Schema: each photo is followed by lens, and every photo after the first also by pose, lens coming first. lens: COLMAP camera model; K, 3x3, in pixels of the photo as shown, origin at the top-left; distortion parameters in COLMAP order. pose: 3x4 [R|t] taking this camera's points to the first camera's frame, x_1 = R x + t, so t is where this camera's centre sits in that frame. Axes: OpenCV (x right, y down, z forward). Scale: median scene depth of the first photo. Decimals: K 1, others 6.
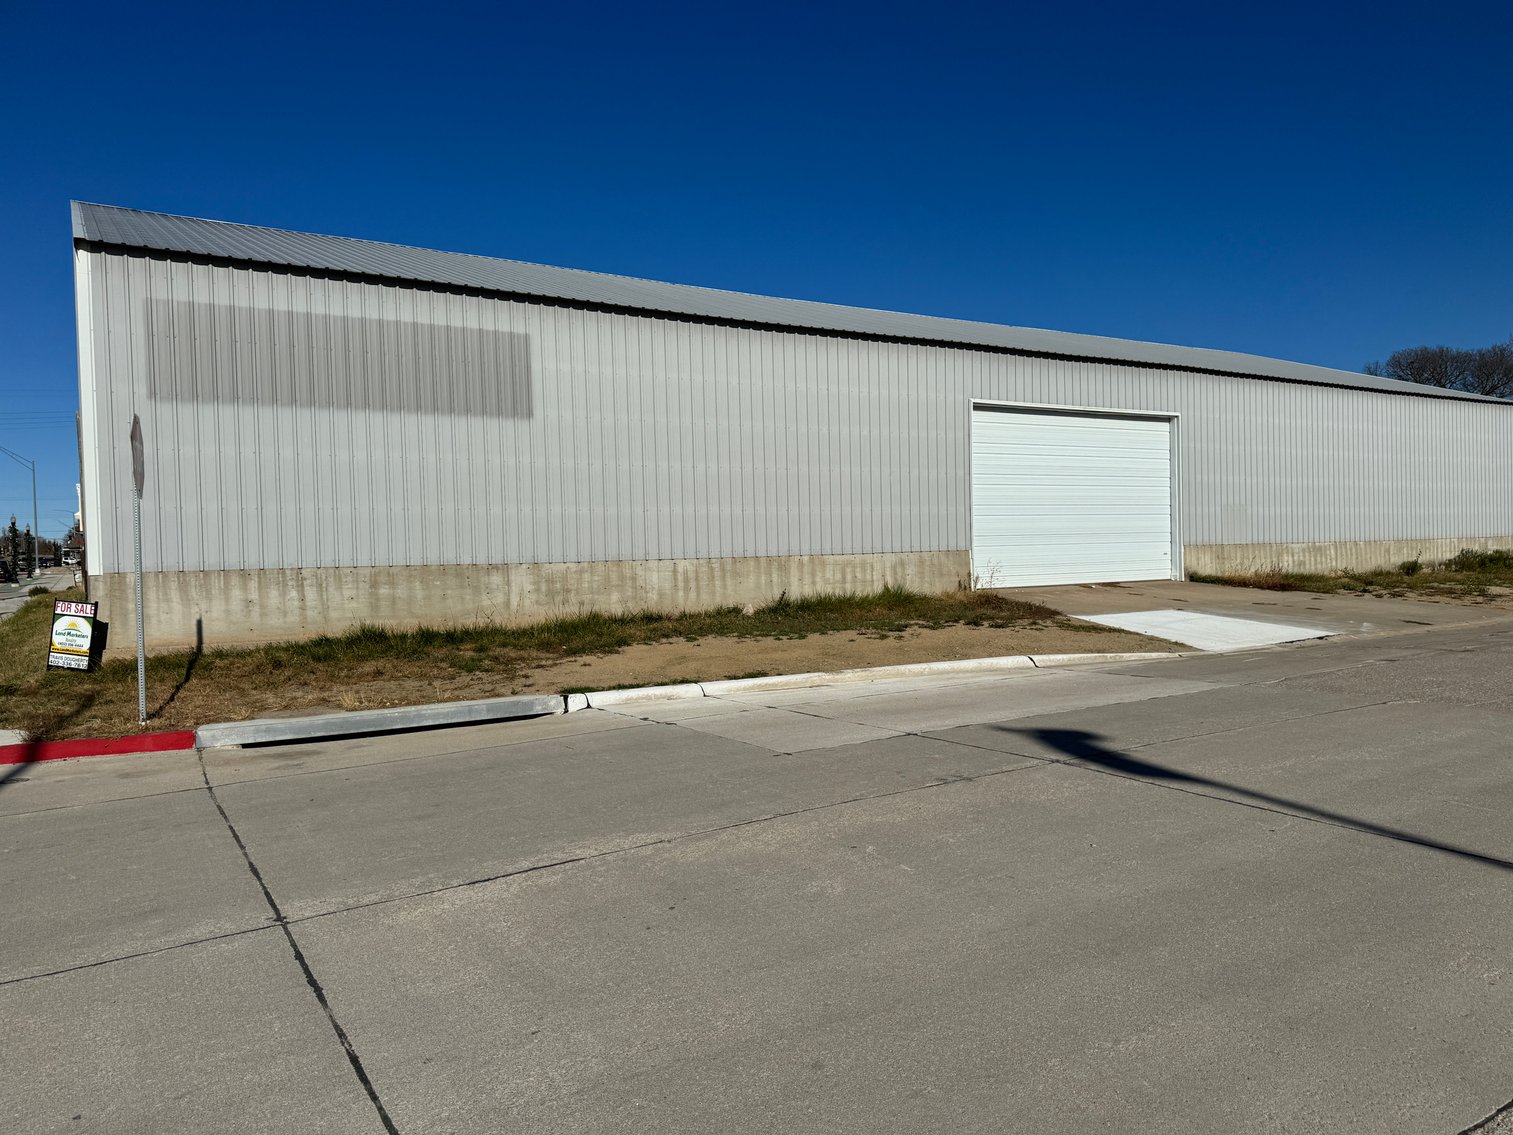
lens RADIAL K [[1053.7, 0, 756.5], [0, 1053.7, 567.5], [0, 0, 1]] dist [0.140022, -0.225760]
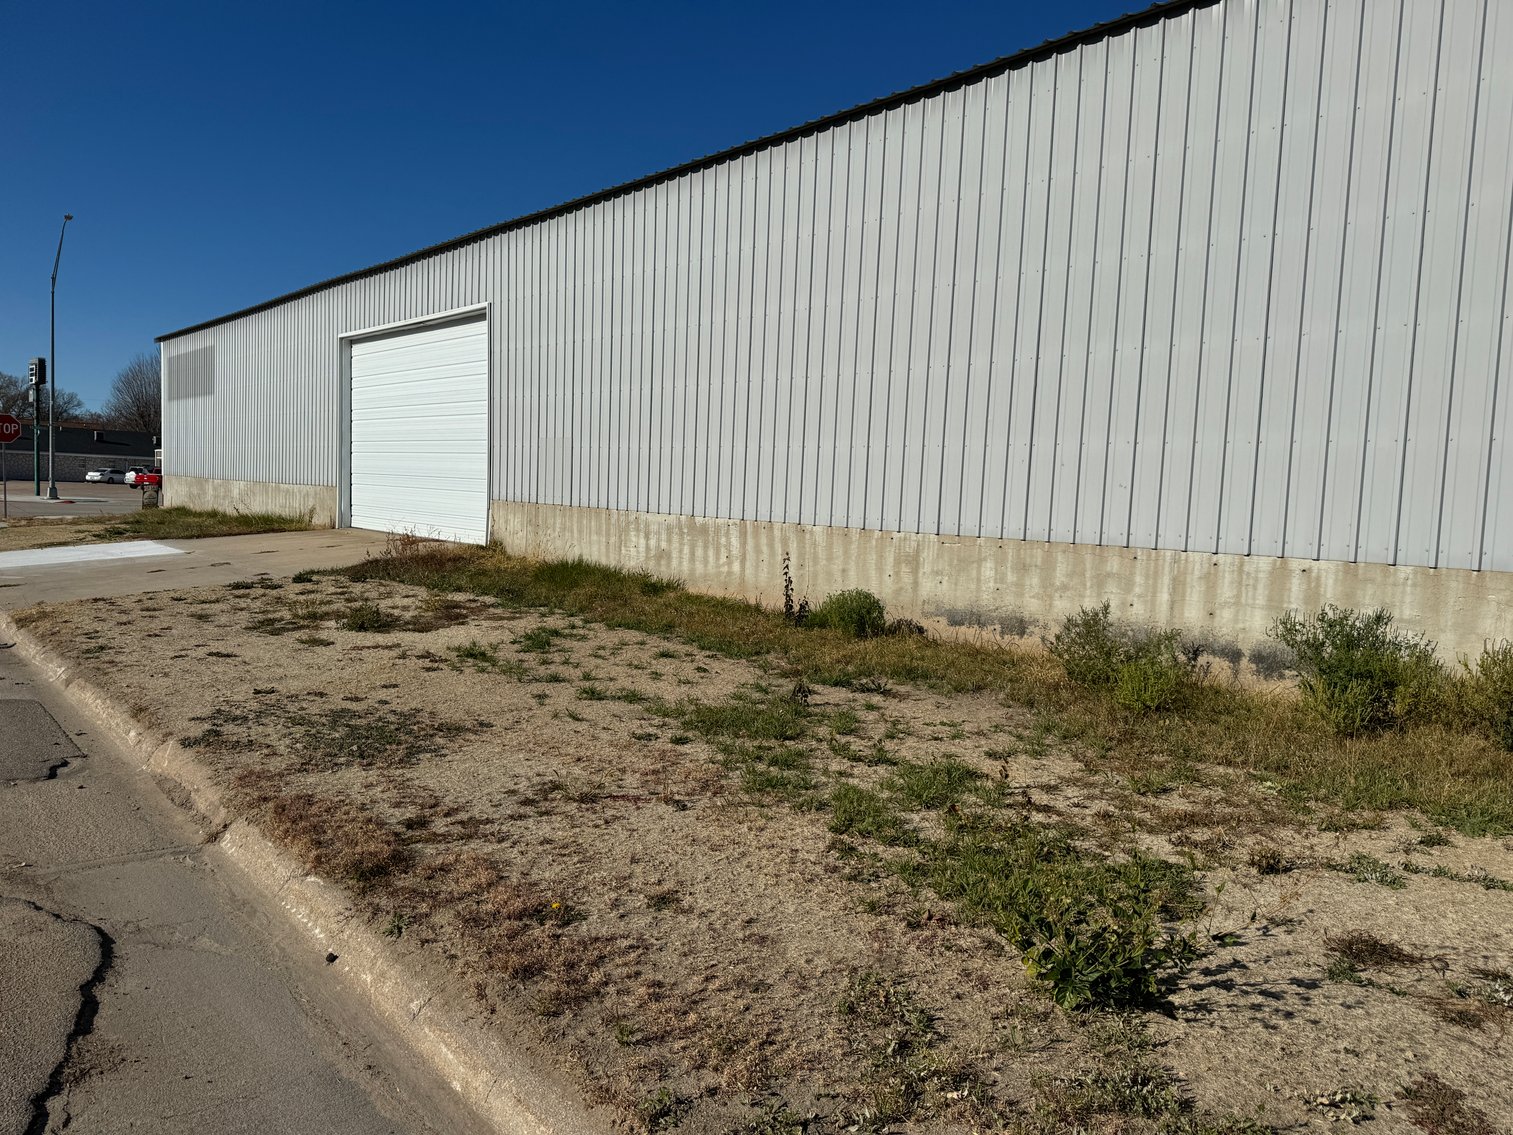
lens RADIAL K [[1053.7, 0, 756.5], [0, 1053.7, 567.5], [0, 0, 1]] dist [0.140022, -0.225760]
pose [[0.145503, 0.109364, -0.983295, 1.002436], [-0.047875, 0.993486, 0.103414, -0.051048], [0.988199, 0.032028, 0.149791, 0.976655]]
